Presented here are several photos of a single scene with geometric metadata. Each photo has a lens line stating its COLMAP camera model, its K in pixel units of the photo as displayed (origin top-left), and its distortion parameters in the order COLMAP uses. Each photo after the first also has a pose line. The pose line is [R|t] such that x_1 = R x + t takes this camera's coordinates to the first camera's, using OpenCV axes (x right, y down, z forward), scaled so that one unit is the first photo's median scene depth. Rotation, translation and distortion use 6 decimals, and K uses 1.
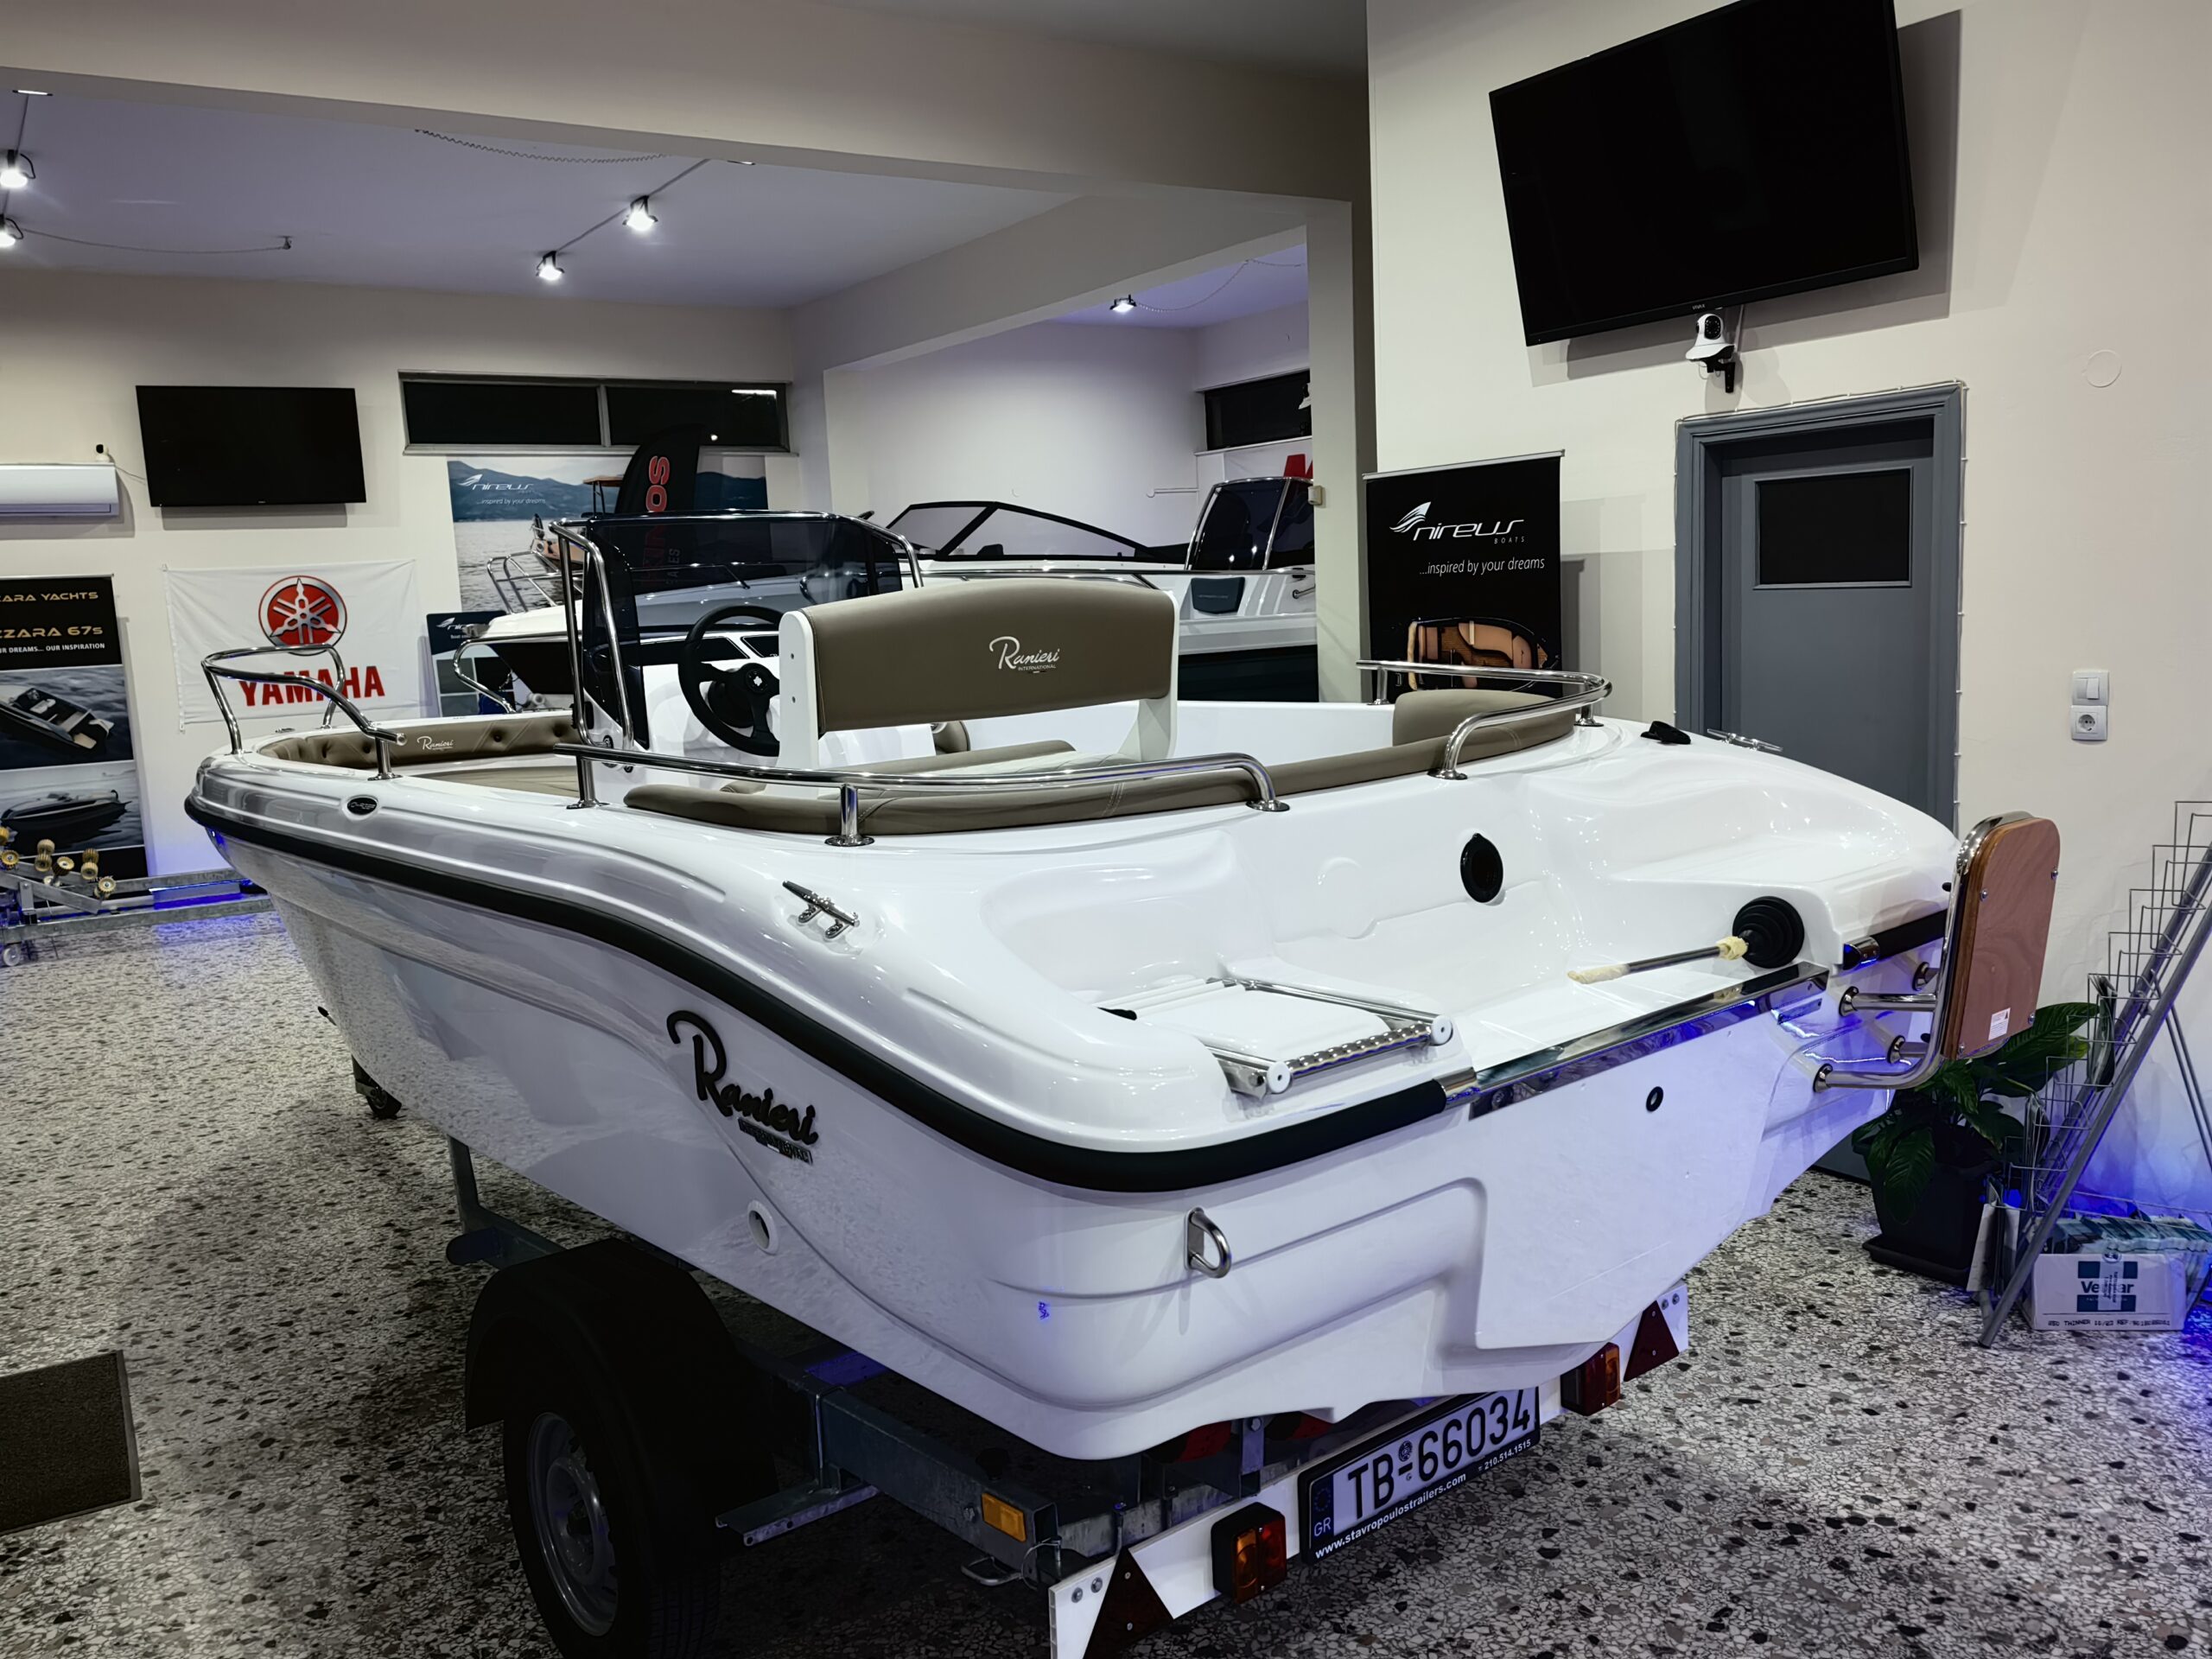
lens RADIAL K [[1779.1, 0, 1101.3], [0, 1779.1, 832.5], [0, 0, 1]] dist [0.064314, -0.096321]
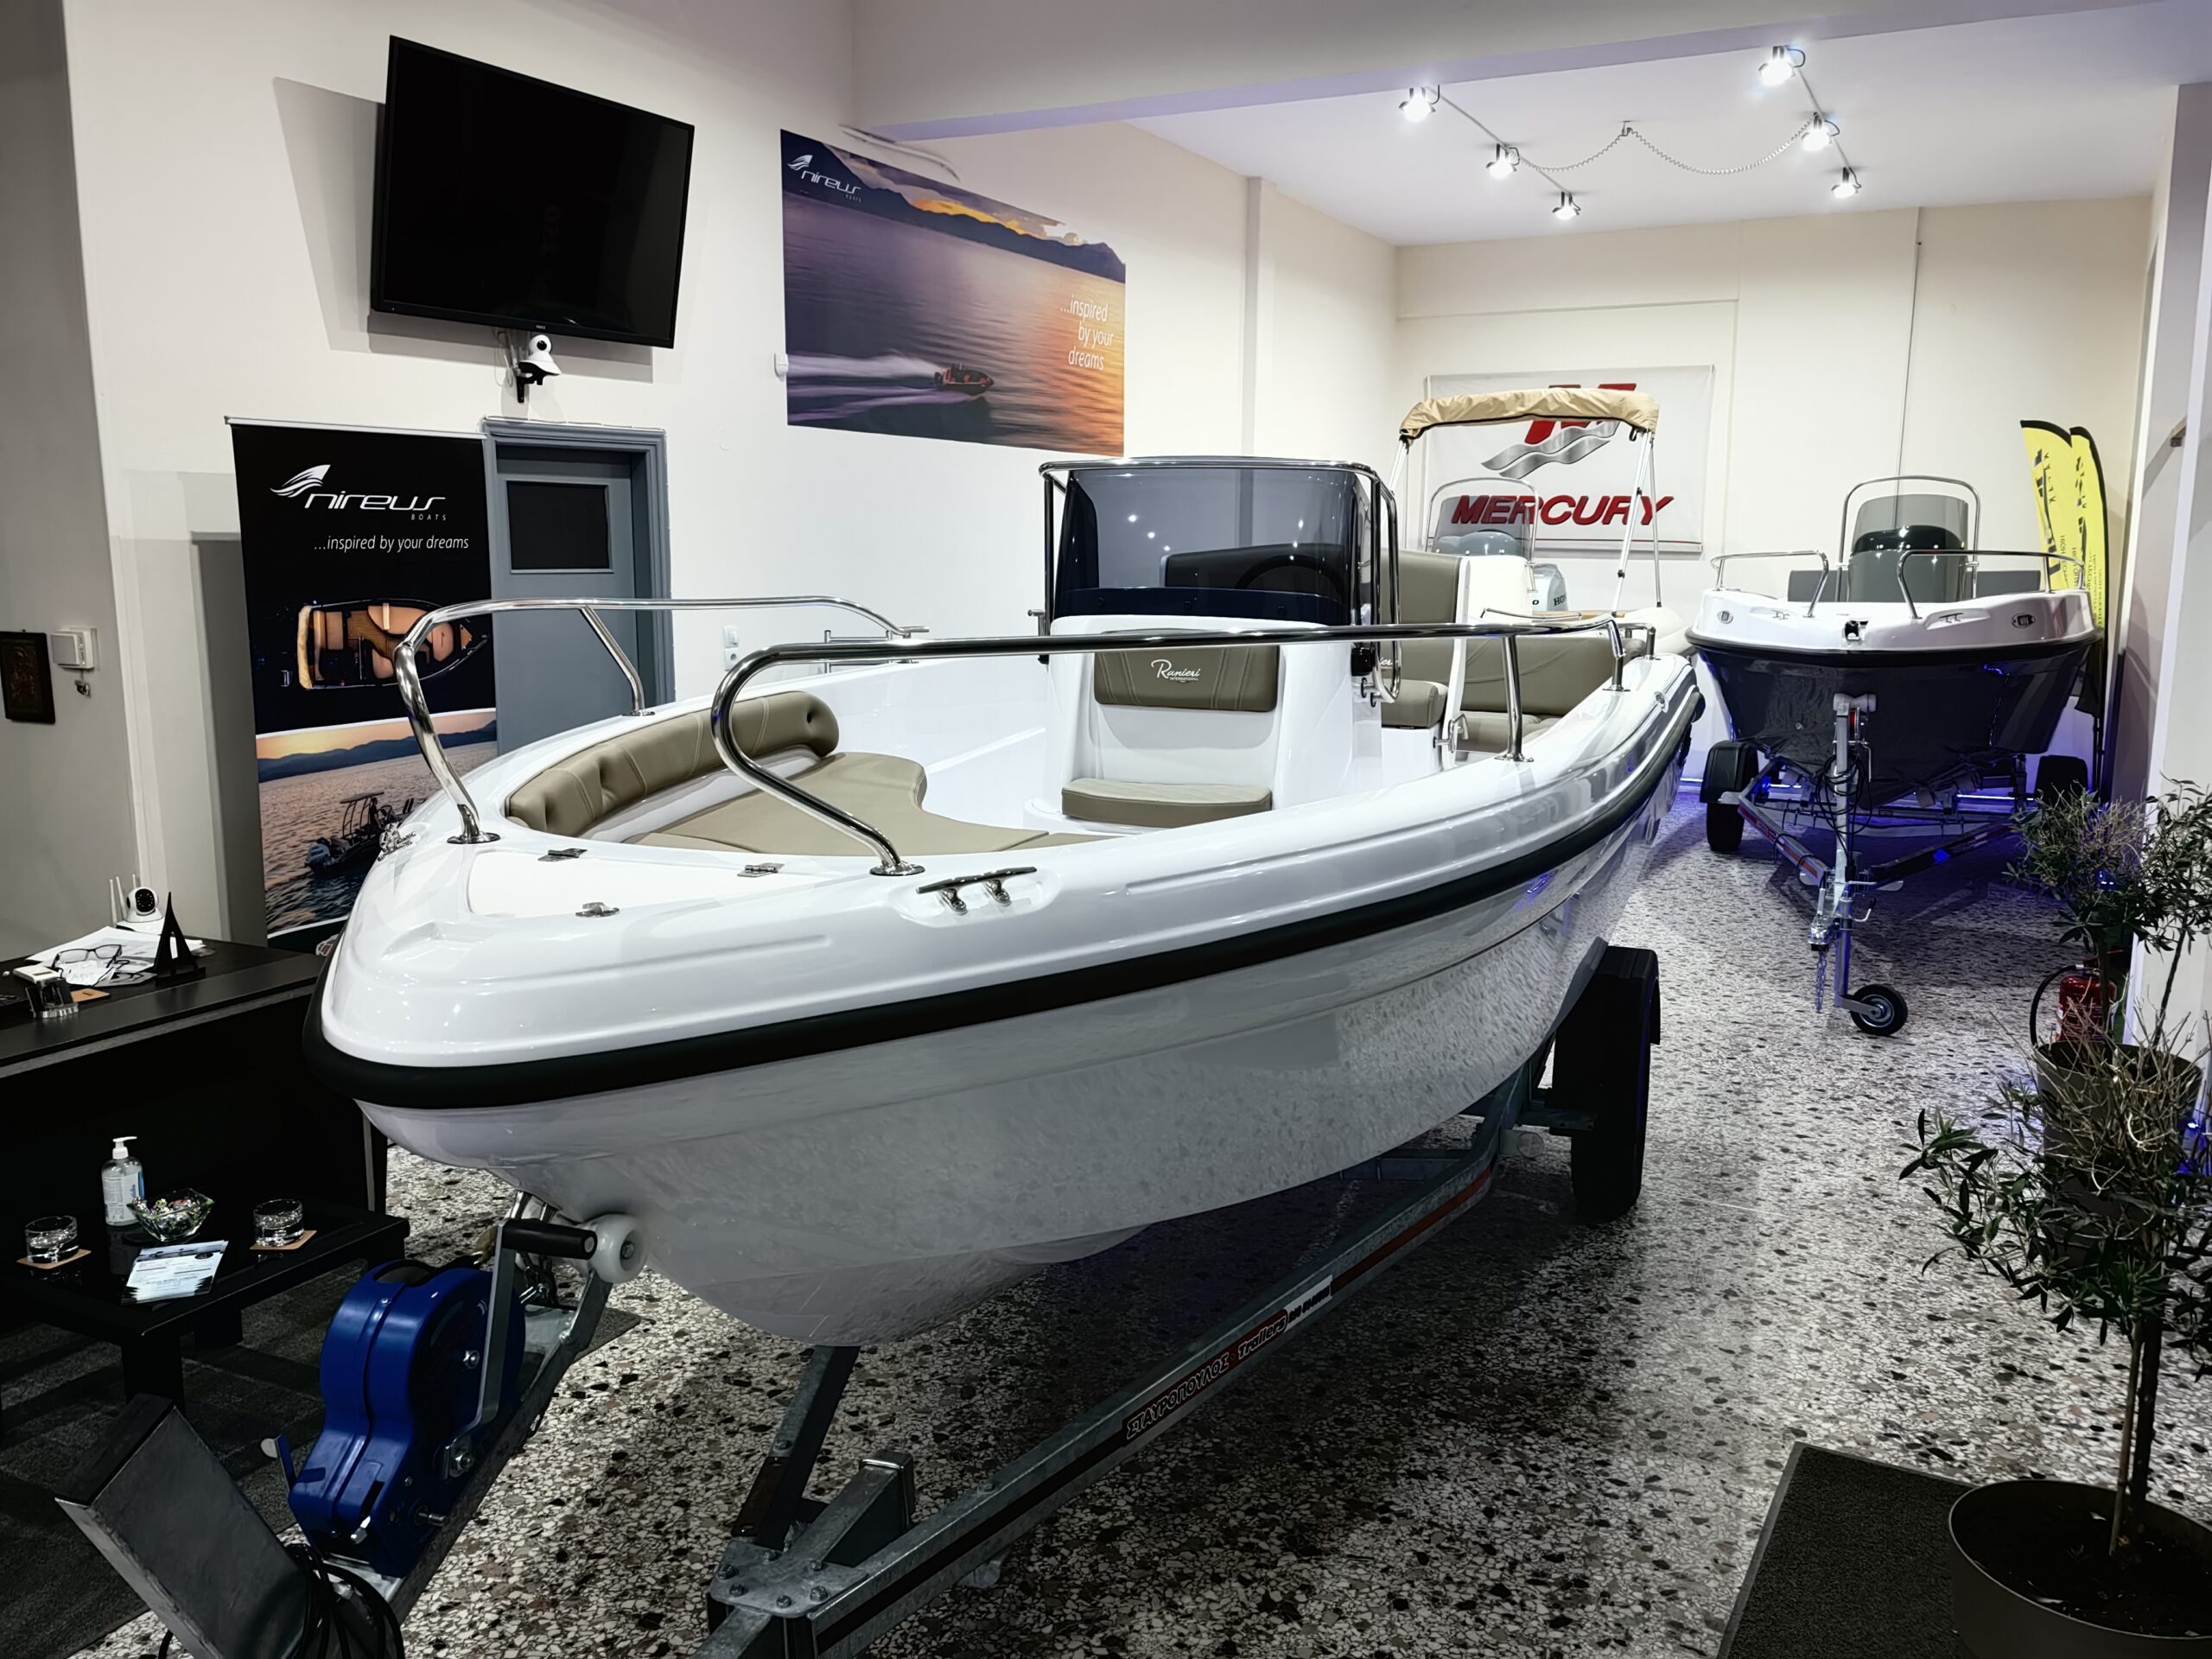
lens RADIAL K [[1763.4, 0, 1120.4], [0, 1763.4, 823.2], [0, 0, 1]] dist [0.041648, -0.048309]
pose [[-0.500763, -0.101483, 0.859615, -0.937655], [0.133160, 0.972250, 0.192351, -0.163834], [-0.855280, 0.210789, -0.473354, 1.387199]]
